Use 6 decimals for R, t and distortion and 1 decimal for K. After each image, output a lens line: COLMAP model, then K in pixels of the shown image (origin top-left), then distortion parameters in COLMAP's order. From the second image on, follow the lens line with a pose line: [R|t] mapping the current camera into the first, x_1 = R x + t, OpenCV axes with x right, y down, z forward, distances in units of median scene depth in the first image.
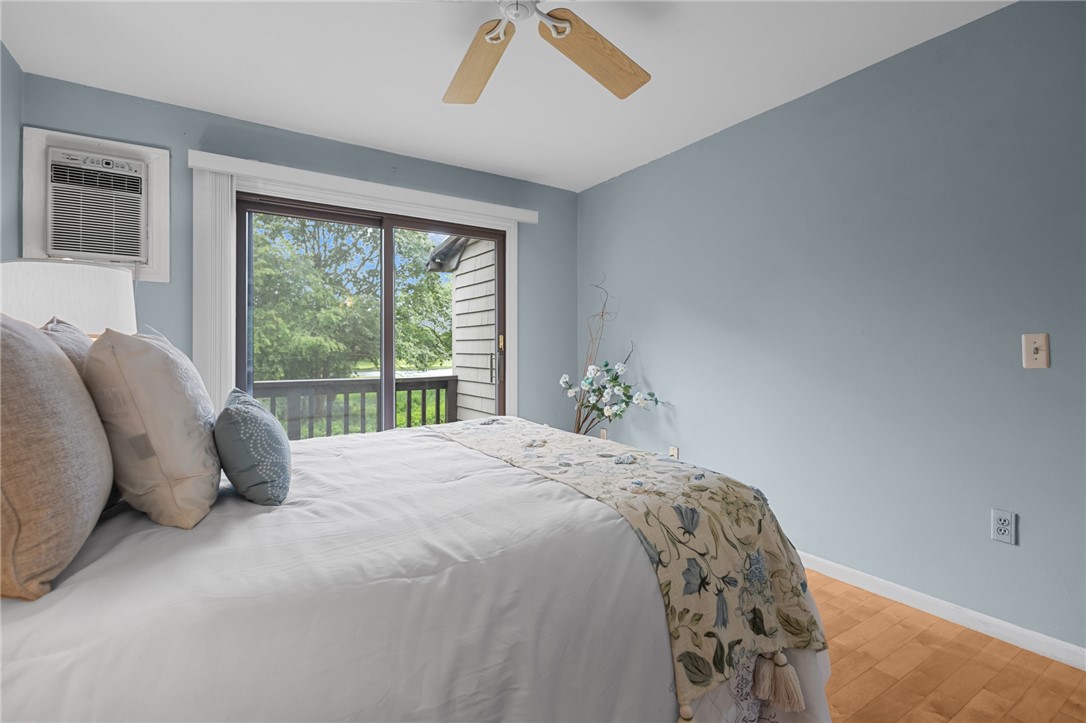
lens RADIAL K [[502.0, 0, 544.8], [0, 502.0, 353.6], [0, 0, 1]] dist [0.006304, -0.003567]
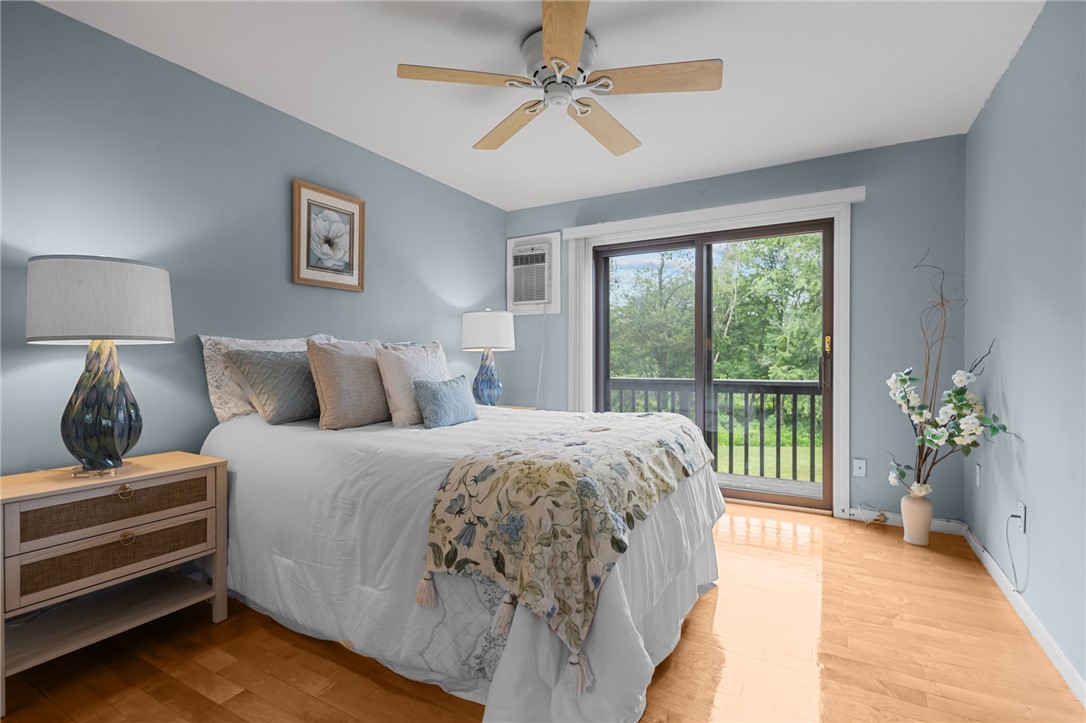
lens RADIAL K [[502.0, 0, 547.1], [0, 502.0, 358.9], [0, 0, 1]] dist [0.006304, -0.003567]
pose [[0.459860, 0.006687, -0.887966, 0.681346], [-0.001065, 0.999975, 0.006979, -0.002982], [0.887991, -0.002264, 0.459855, 0.211415]]
